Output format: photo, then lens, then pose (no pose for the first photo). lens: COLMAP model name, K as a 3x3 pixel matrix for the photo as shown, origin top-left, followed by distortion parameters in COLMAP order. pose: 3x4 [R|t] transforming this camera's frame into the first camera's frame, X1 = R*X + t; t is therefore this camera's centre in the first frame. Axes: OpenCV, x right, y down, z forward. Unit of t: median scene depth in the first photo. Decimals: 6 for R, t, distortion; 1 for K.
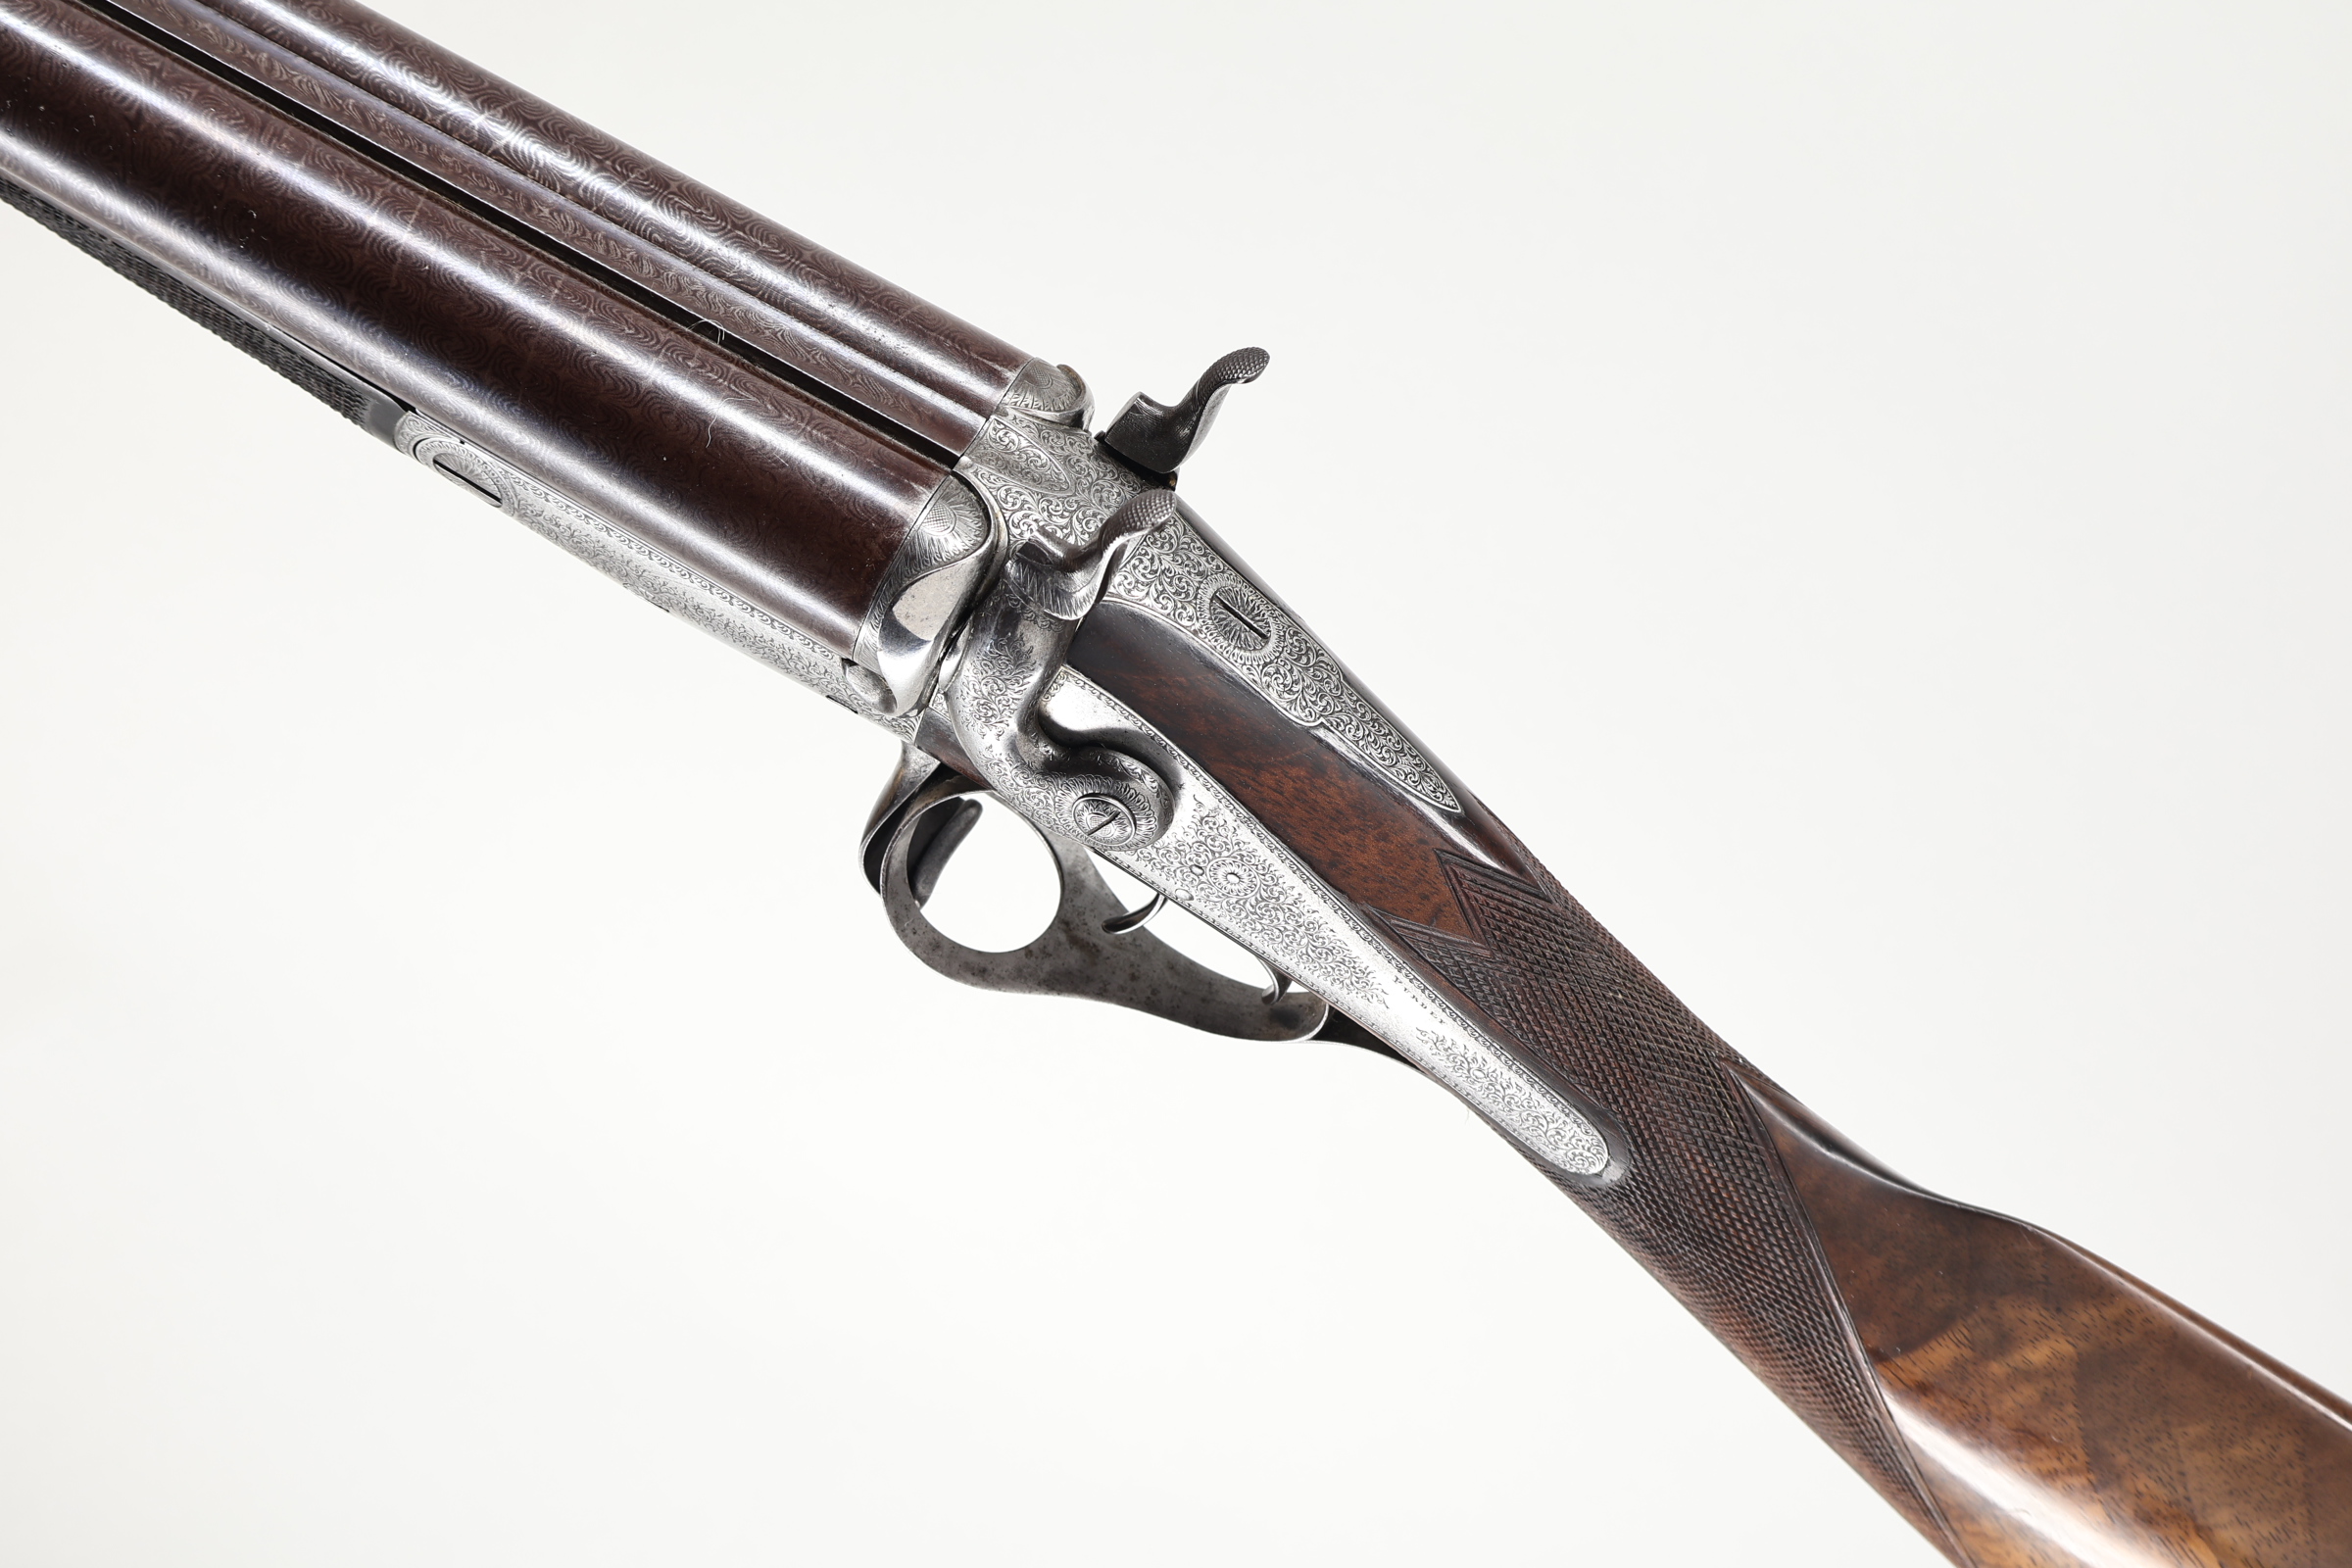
lens RADIAL K [[3092.0, 0, 1176.0], [0, 3092.0, 784.0], [0, 0, 1]] dist [0.000145, 0.043291]
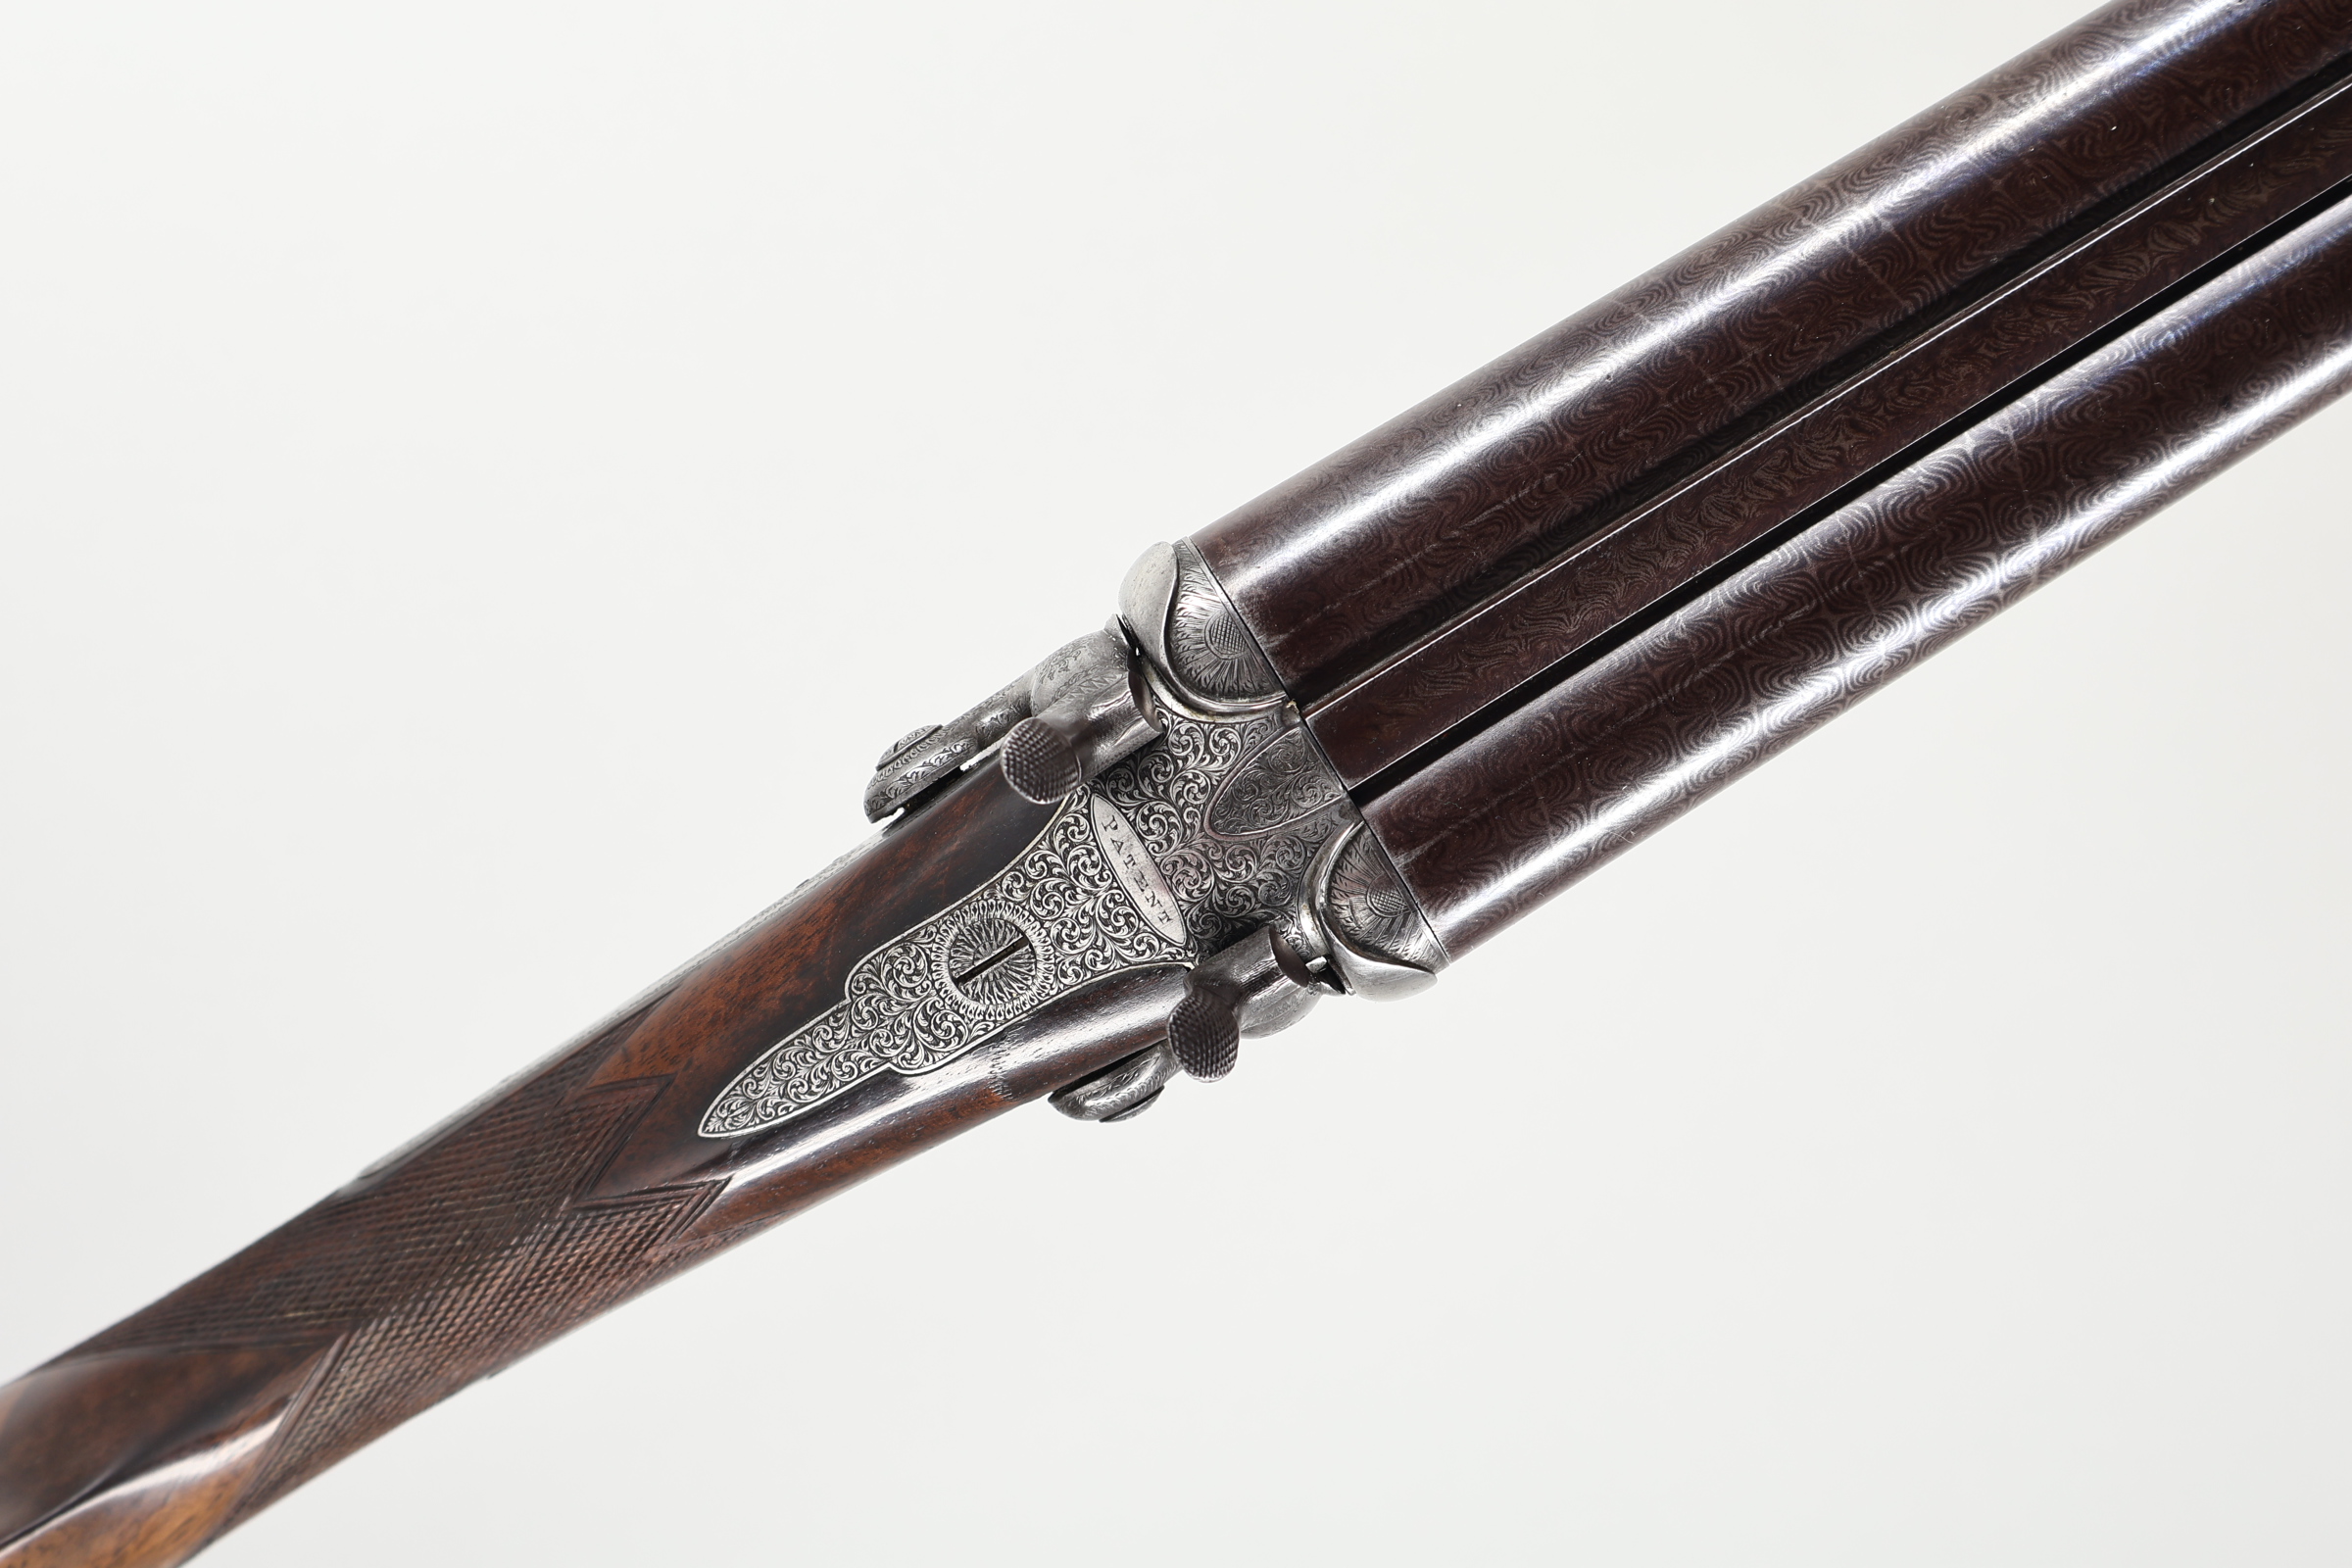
lens RADIAL K [[3896.5, 0, 1176.0], [0, 3896.5, 784.0], [0, 0, 1]] dist [-0.006155, 0.270563]
pose [[-0.563712, 0.769887, -0.299171, 0.259634], [-0.740380, -0.310422, 0.596218, -0.674069], [0.366151, 0.557596, 0.744997, 0.228081]]
